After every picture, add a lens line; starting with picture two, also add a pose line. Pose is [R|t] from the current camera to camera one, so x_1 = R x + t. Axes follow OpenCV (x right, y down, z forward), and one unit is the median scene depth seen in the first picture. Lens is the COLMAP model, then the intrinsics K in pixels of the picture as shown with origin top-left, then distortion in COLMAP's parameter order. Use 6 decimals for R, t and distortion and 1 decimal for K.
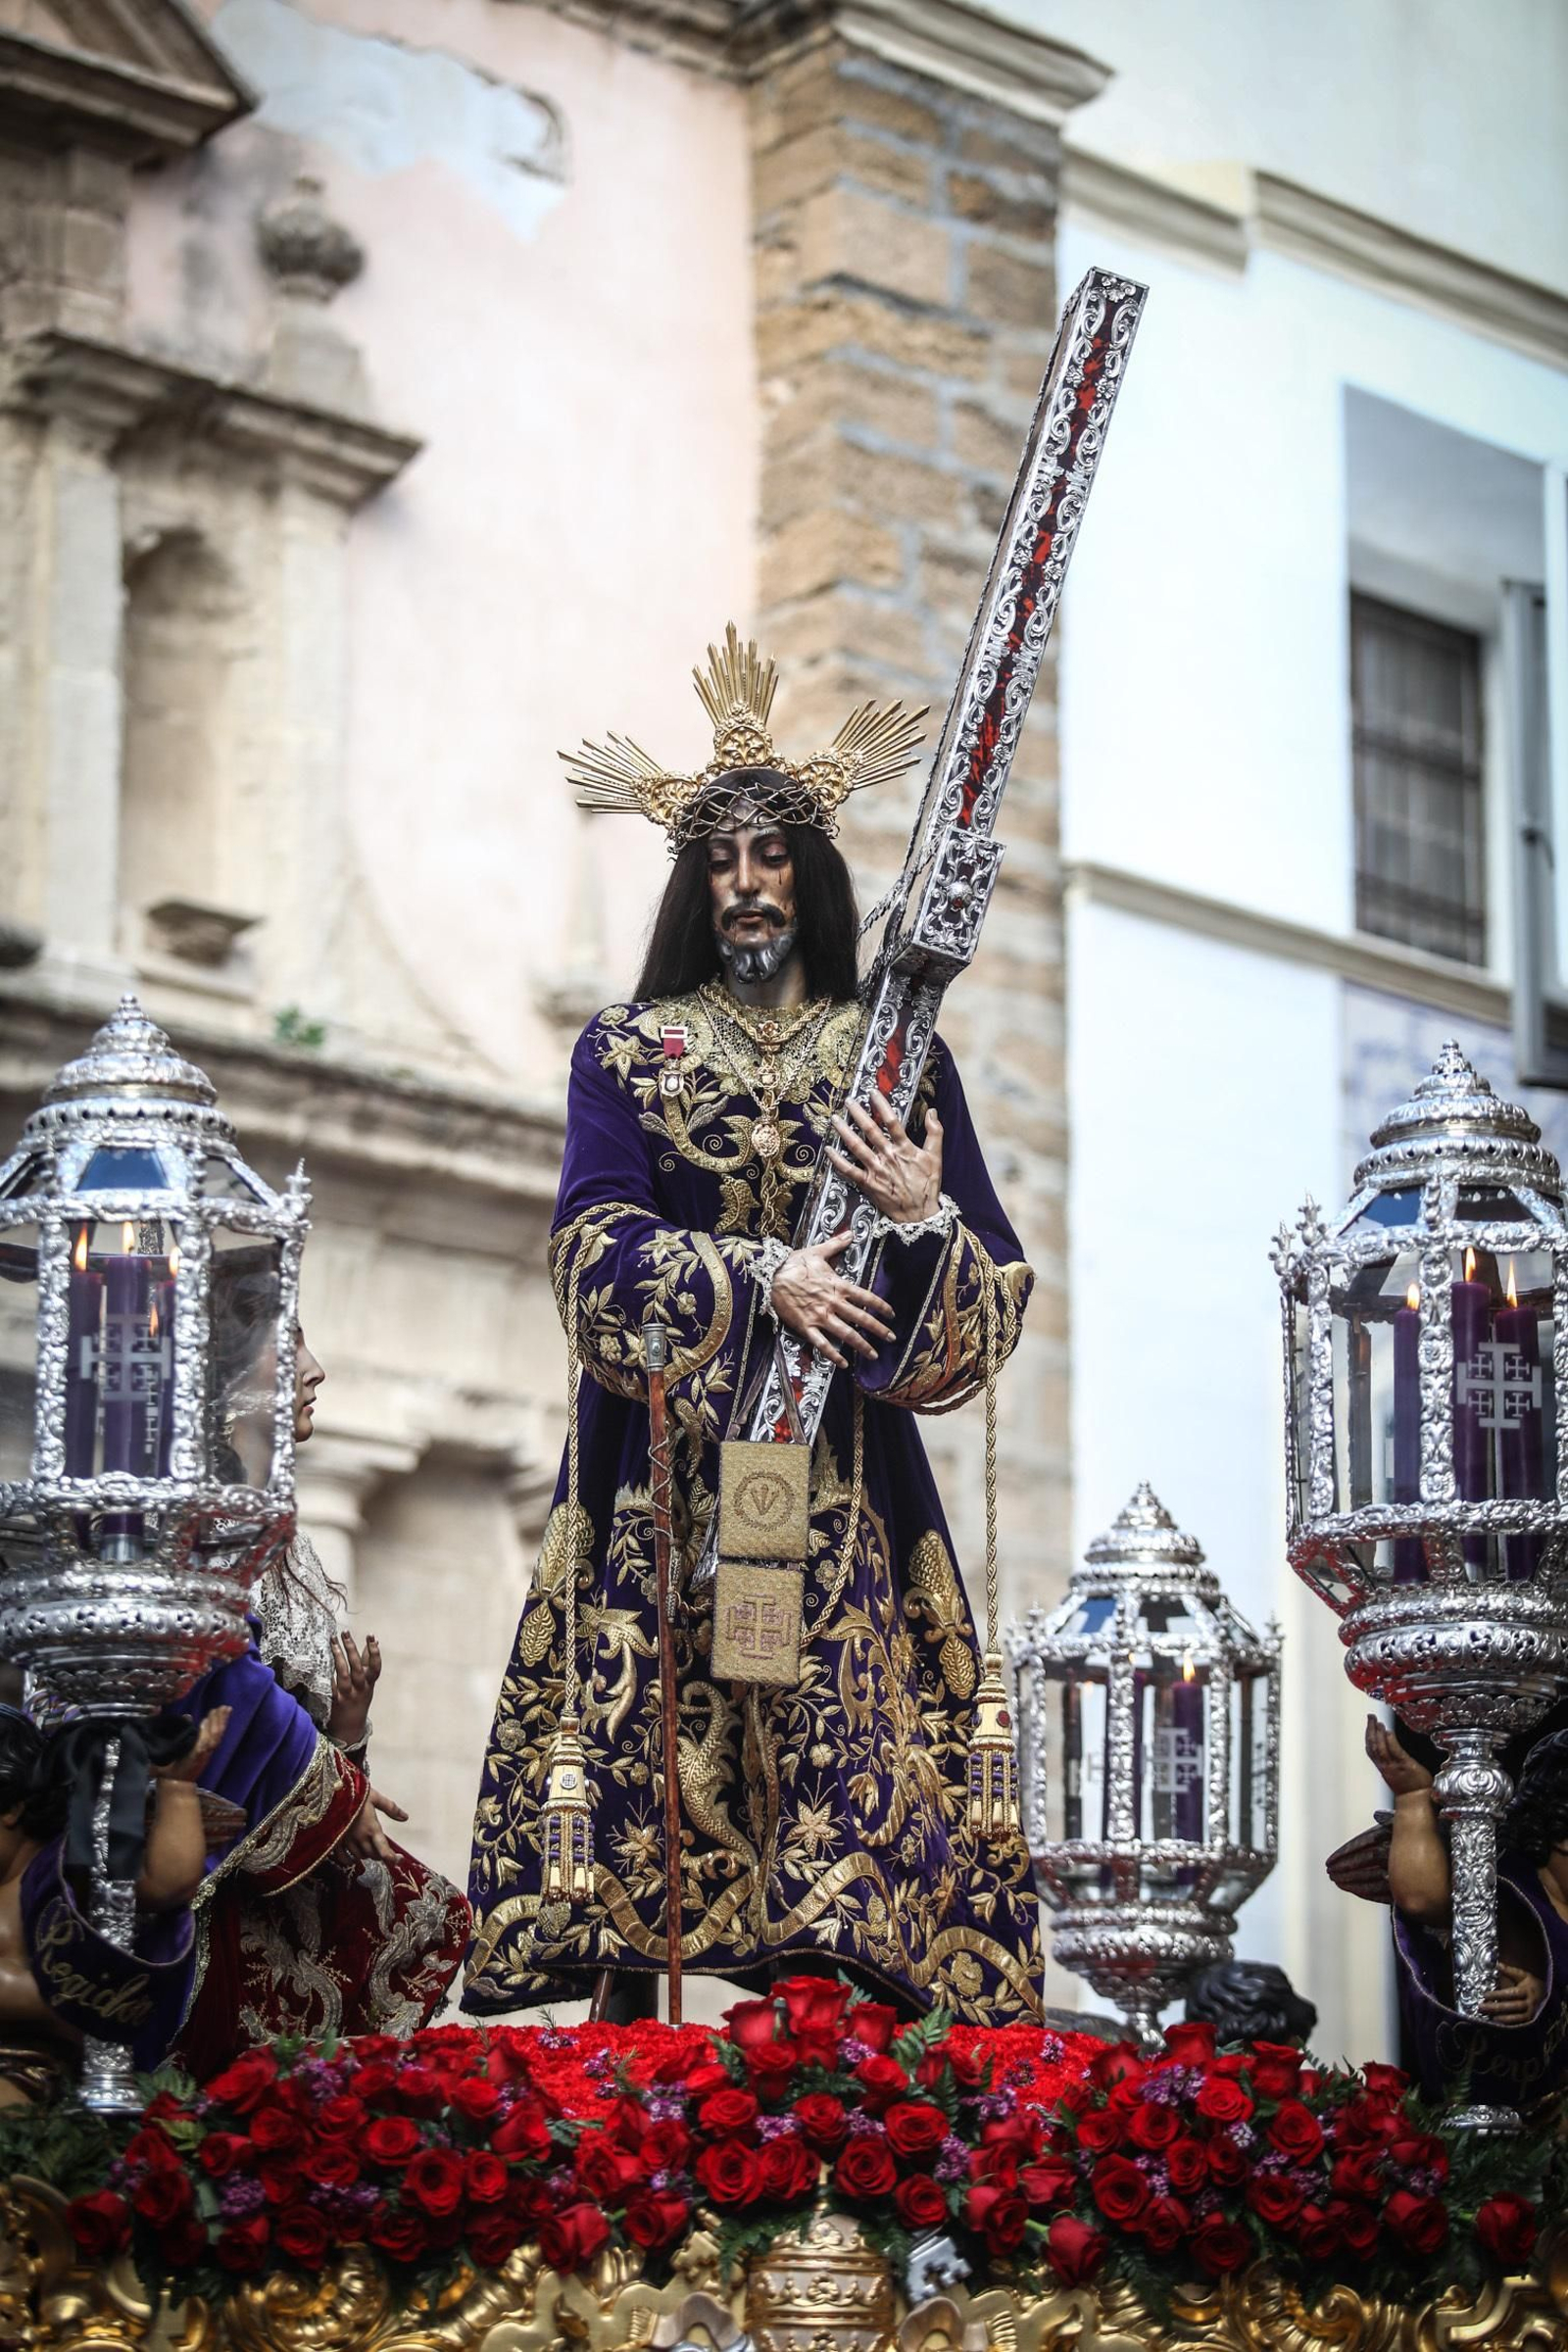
lens RADIAL K [[7056.6, 0, 846.8], [0, 7056.6, 1061.2], [0, 0, 1]] dist [0.377061, 0.656618]
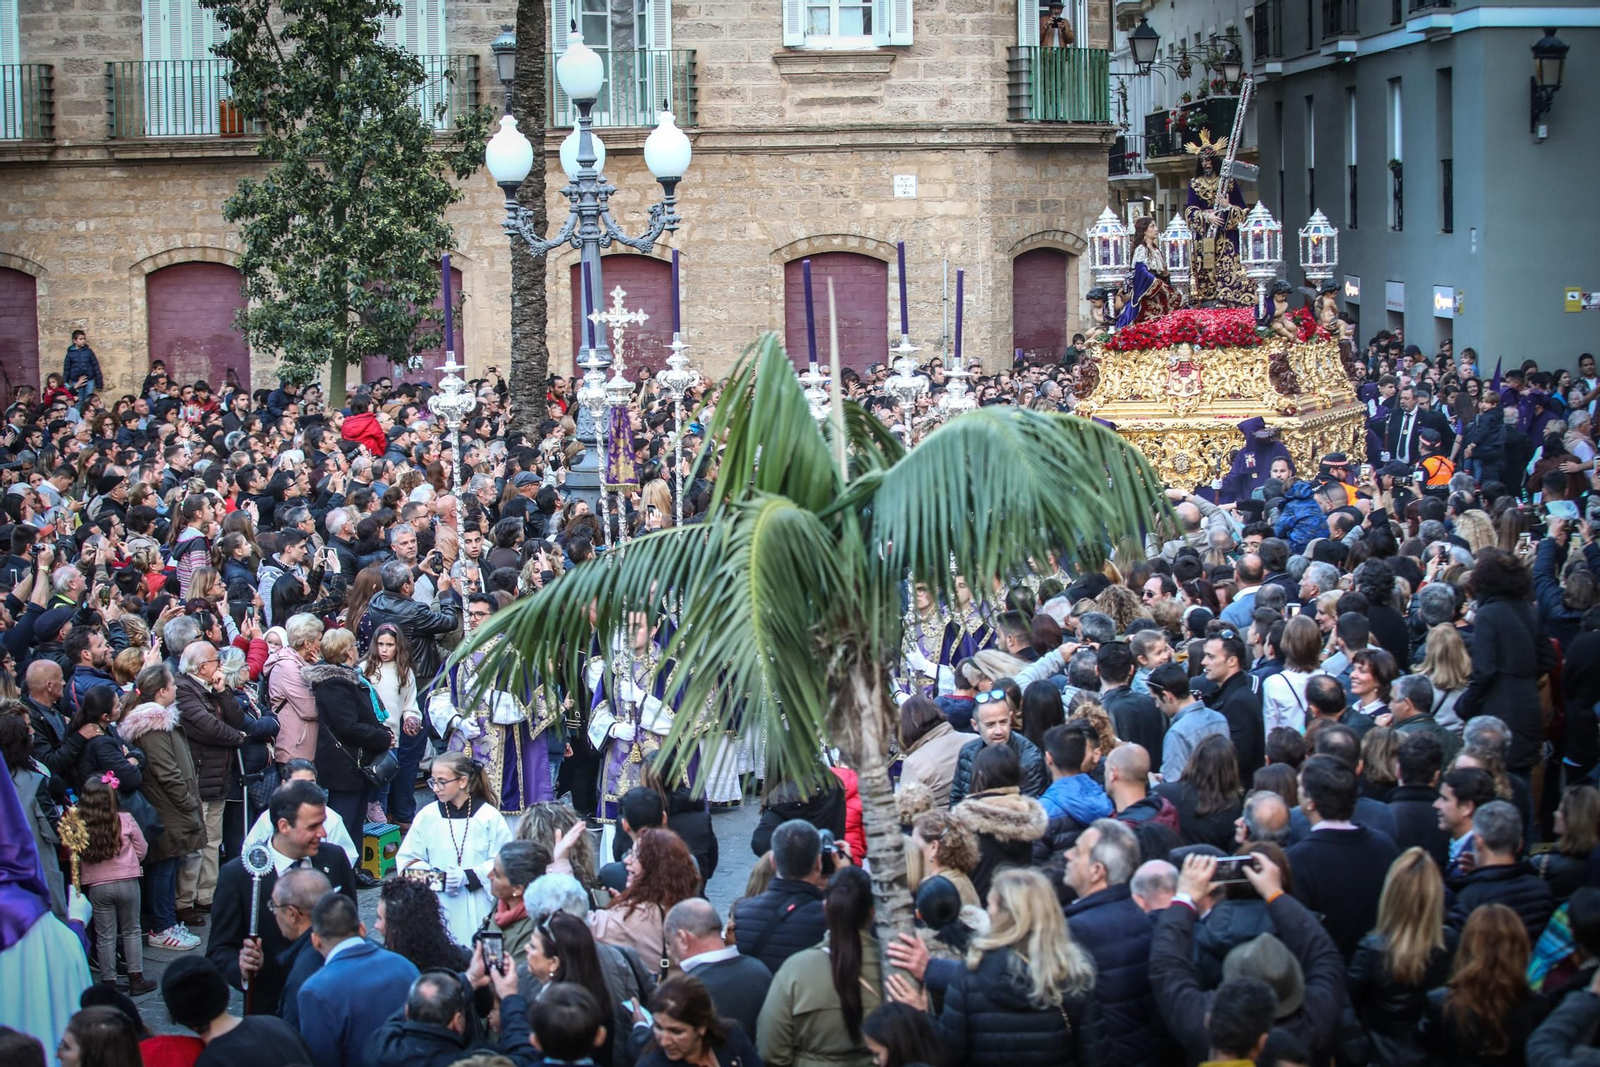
lens RADIAL K [[4325.5, 0, 798.4], [0, 4325.5, 530.9], [0, 0, 1]] dist [-0.552504, 10.580639]
pose [[0.917564, -0.014722, -0.397315, 1.457609], [0.125299, 0.959100, 0.253827, -0.900038], [0.377328, -0.282686, 0.881880, -3.464859]]
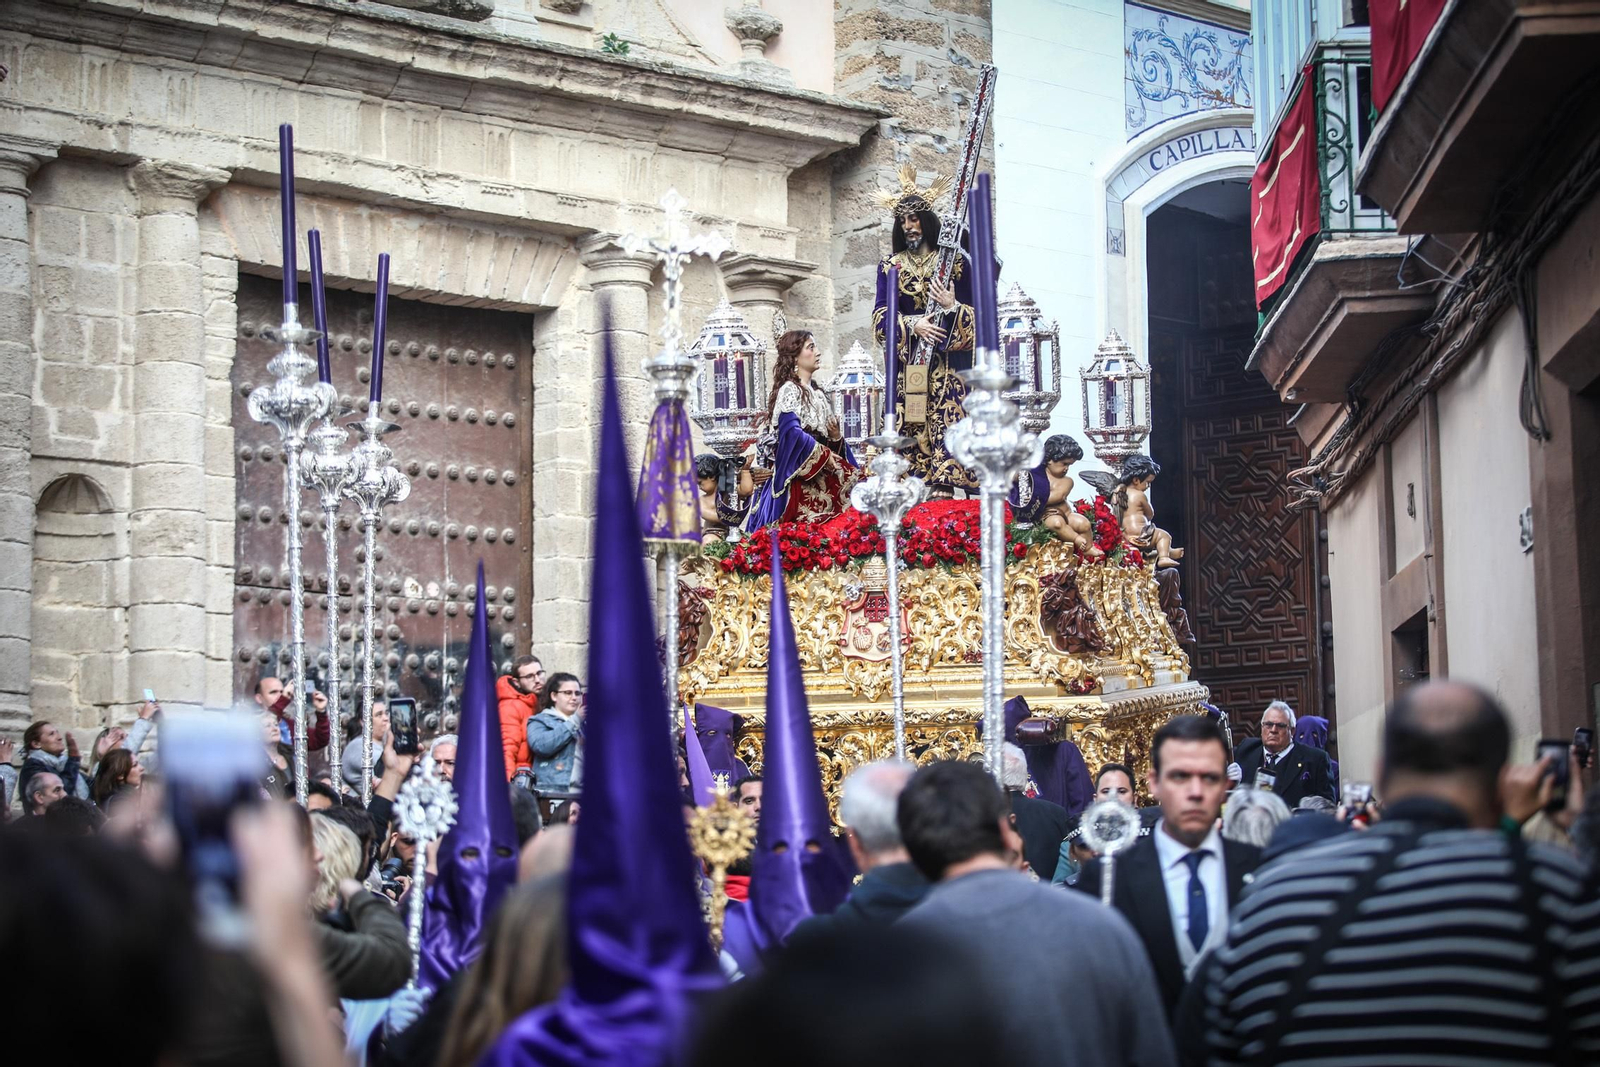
lens RADIAL K [[3947.0, 0, 866.8], [0, 3947.0, 535.0], [0, 0, 1]] dist [0.374754, 0.071079]
pose [[0.950733, -0.052396, -0.305552, 0.665278], [0.112861, 0.976477, 0.183724, -0.279226], [0.288738, -0.209157, 0.934282, -1.207008]]
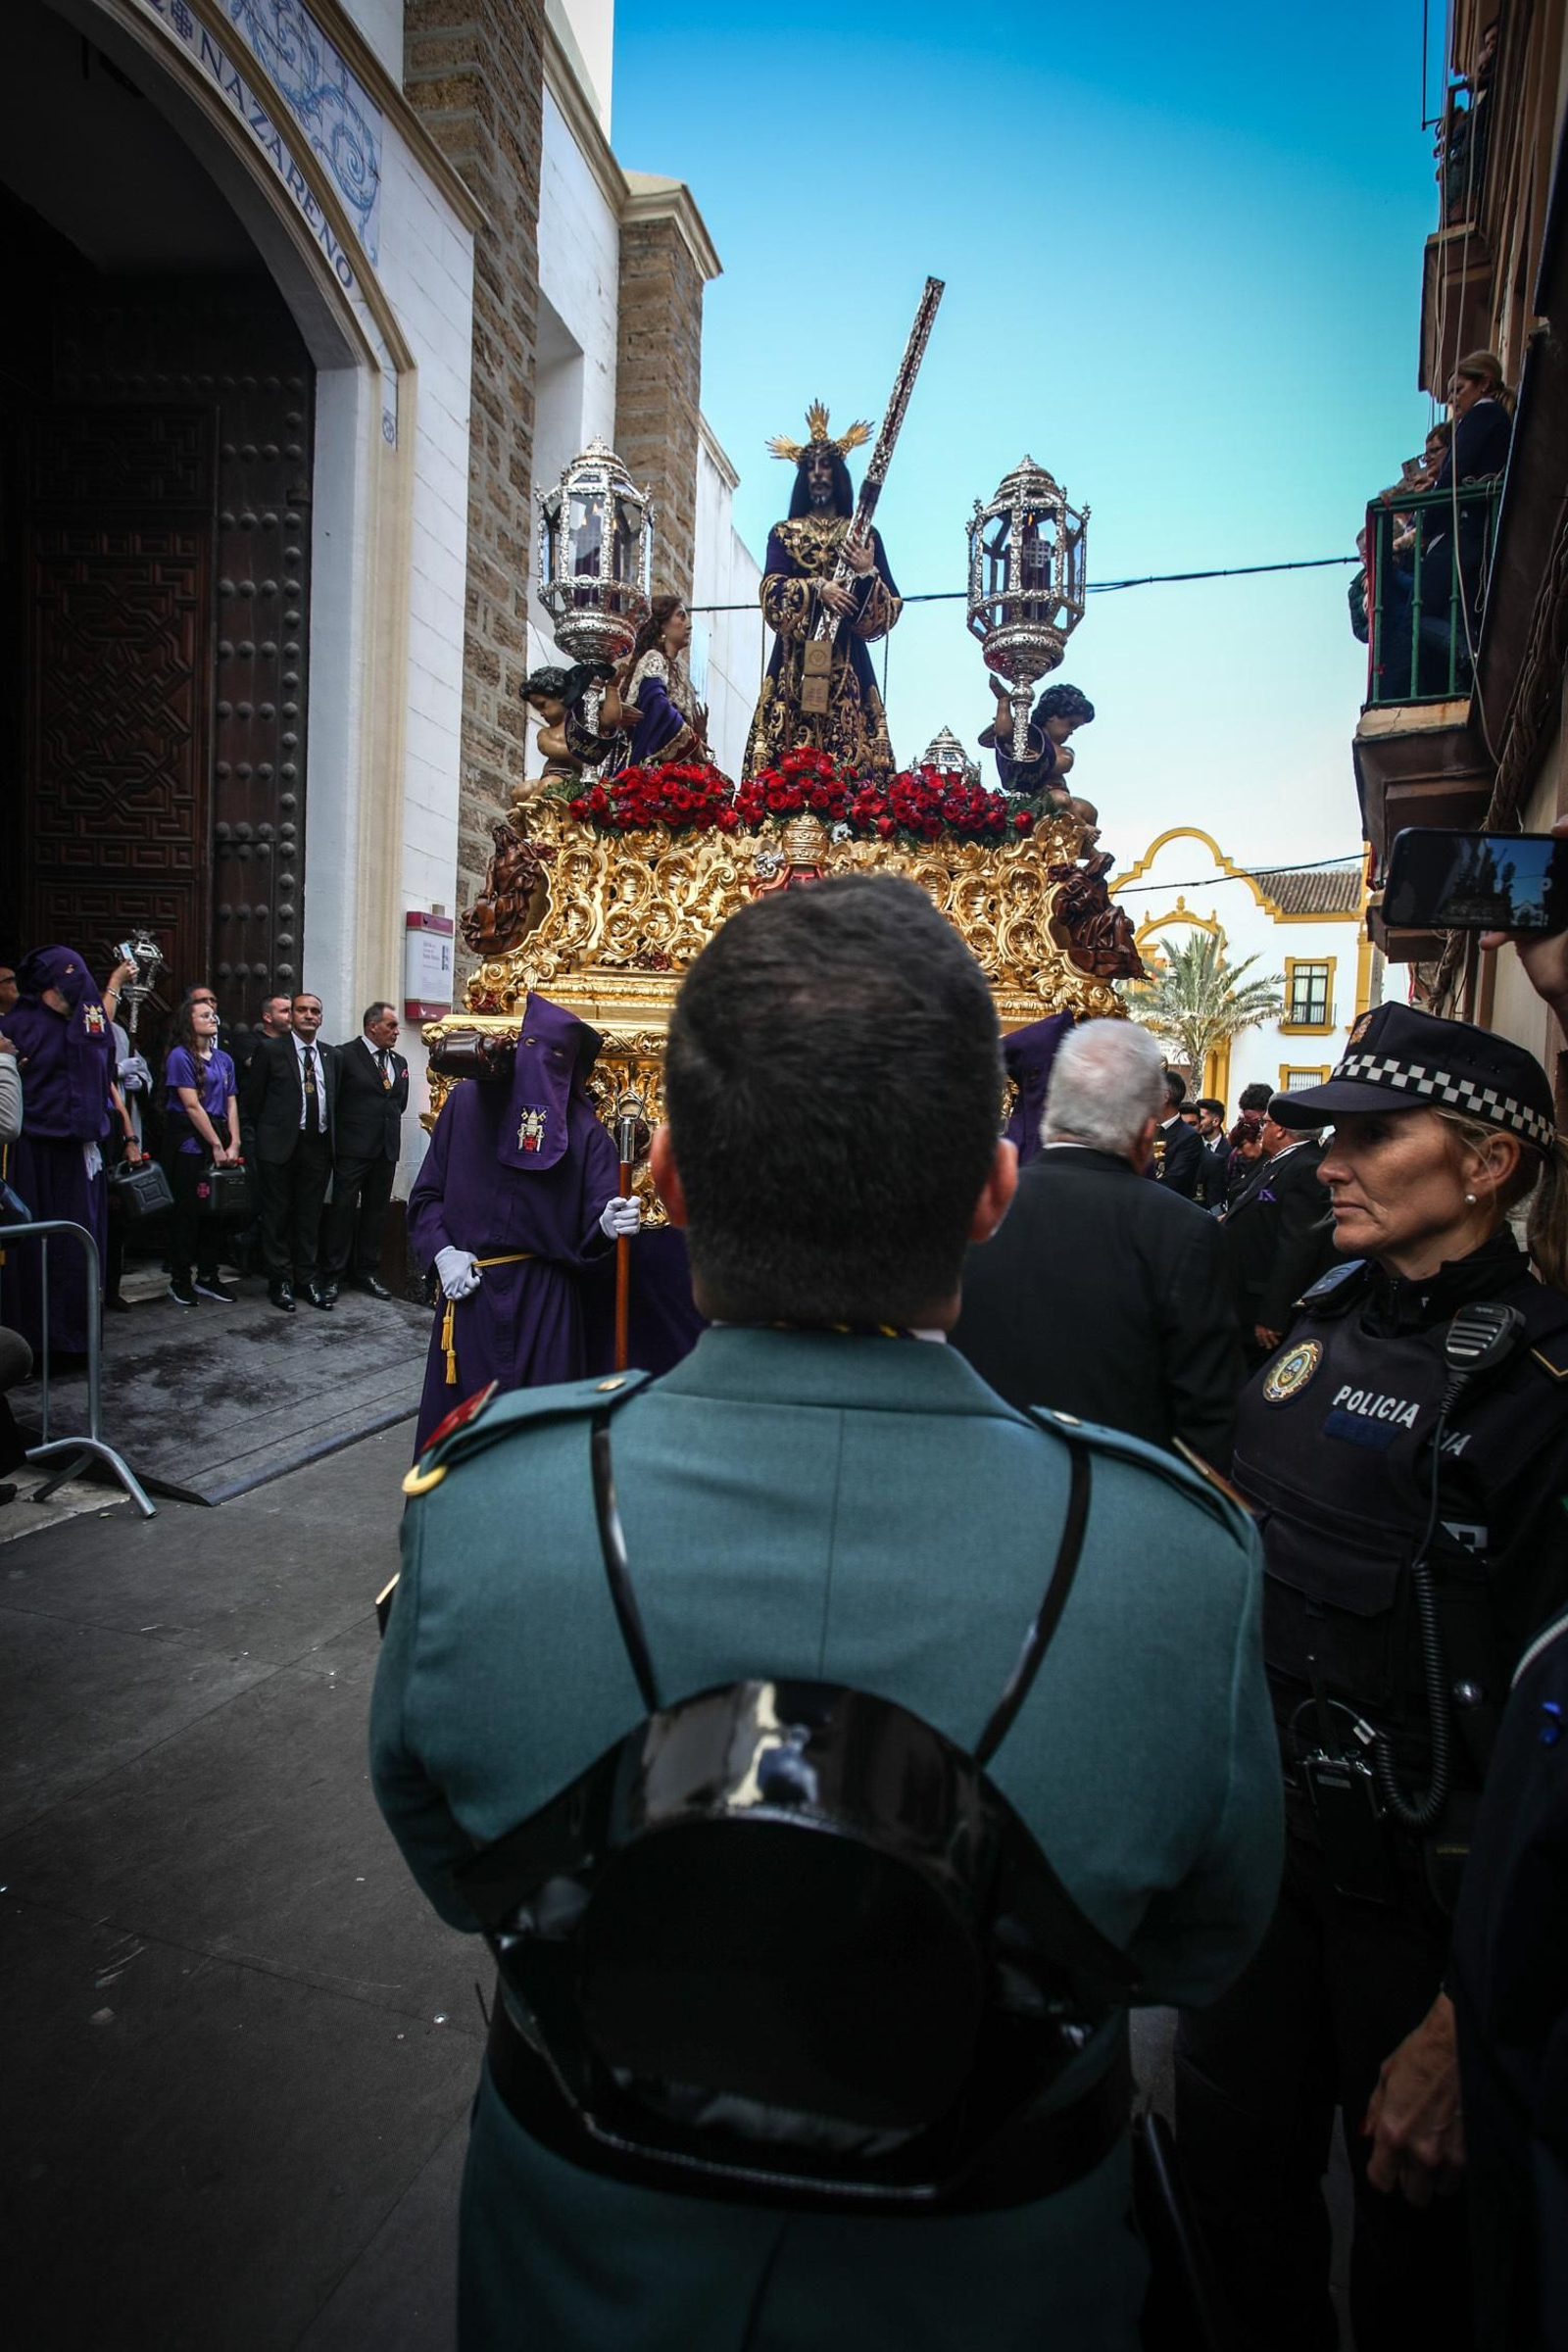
lens RADIAL K [[1270.6, 0, 795.0], [0, 1270.6, 1133.9], [0, 0, 1]] dist [-0.015218, -0.000079]
pose [[0.994727, 0.028922, -0.098392, 0.043354], [-0.006137, 0.974476, 0.224407, 0.146683], [0.102371, -0.222620, 0.969516, 0.357836]]
